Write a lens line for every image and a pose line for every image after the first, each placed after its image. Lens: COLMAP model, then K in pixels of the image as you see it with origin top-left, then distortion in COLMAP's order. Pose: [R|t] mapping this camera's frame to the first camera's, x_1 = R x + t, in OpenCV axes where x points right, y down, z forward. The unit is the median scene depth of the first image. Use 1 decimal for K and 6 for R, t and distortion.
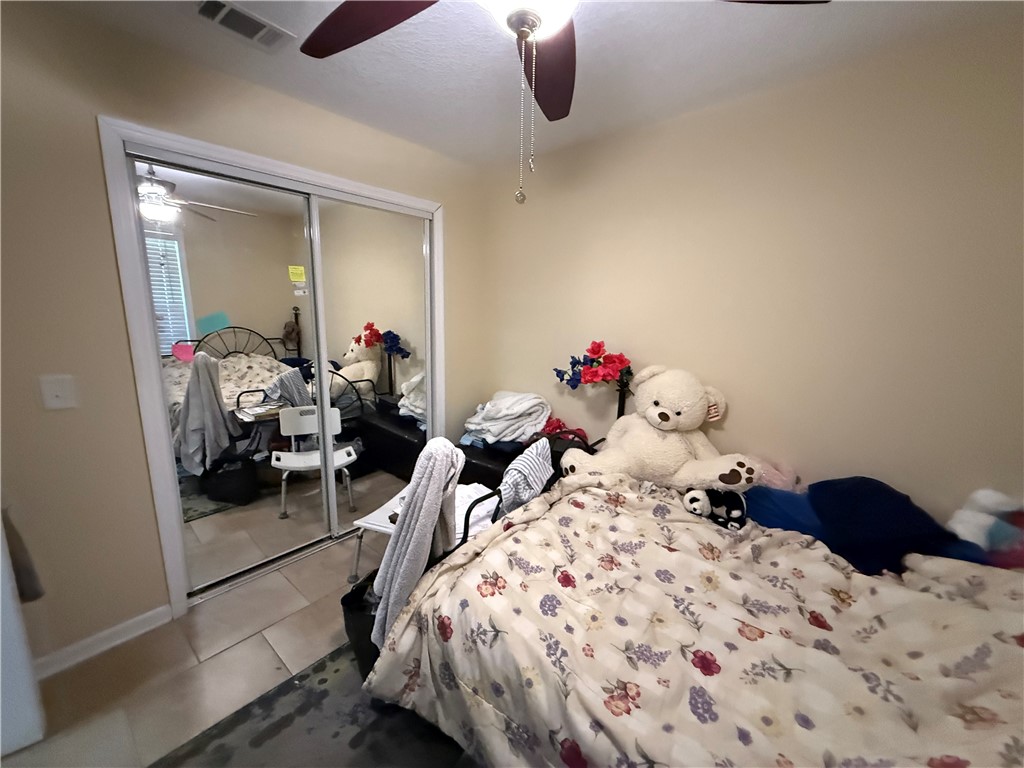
lens RADIAL K [[407.1, 0, 510.9], [0, 407.1, 389.8], [0, 0, 1]] dist [0.000370, -0.000476]
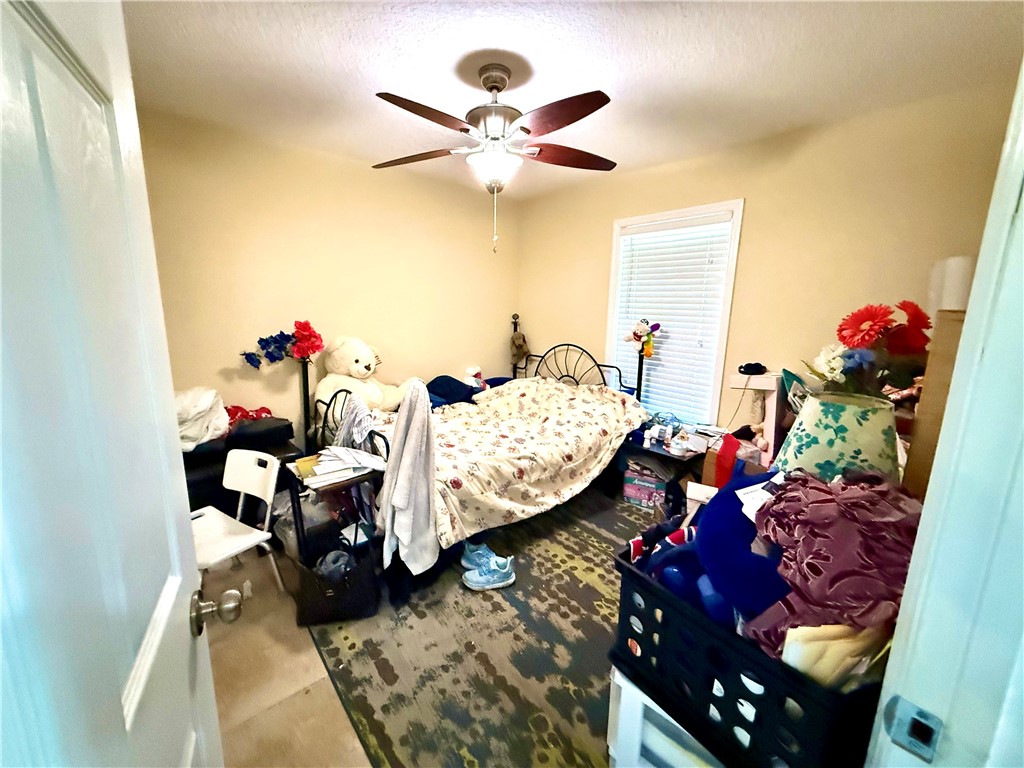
lens RADIAL K [[407.1, 0, 507.4], [0, 407.1, 379.0], [0, 0, 1]] dist [0.000370, -0.000476]
pose [[0.149902, -0.201205, 0.968011, -1.484724], [0.171588, 0.969511, 0.174945, -0.100575], [-0.973698, 0.139874, 0.179856, 0.349814]]
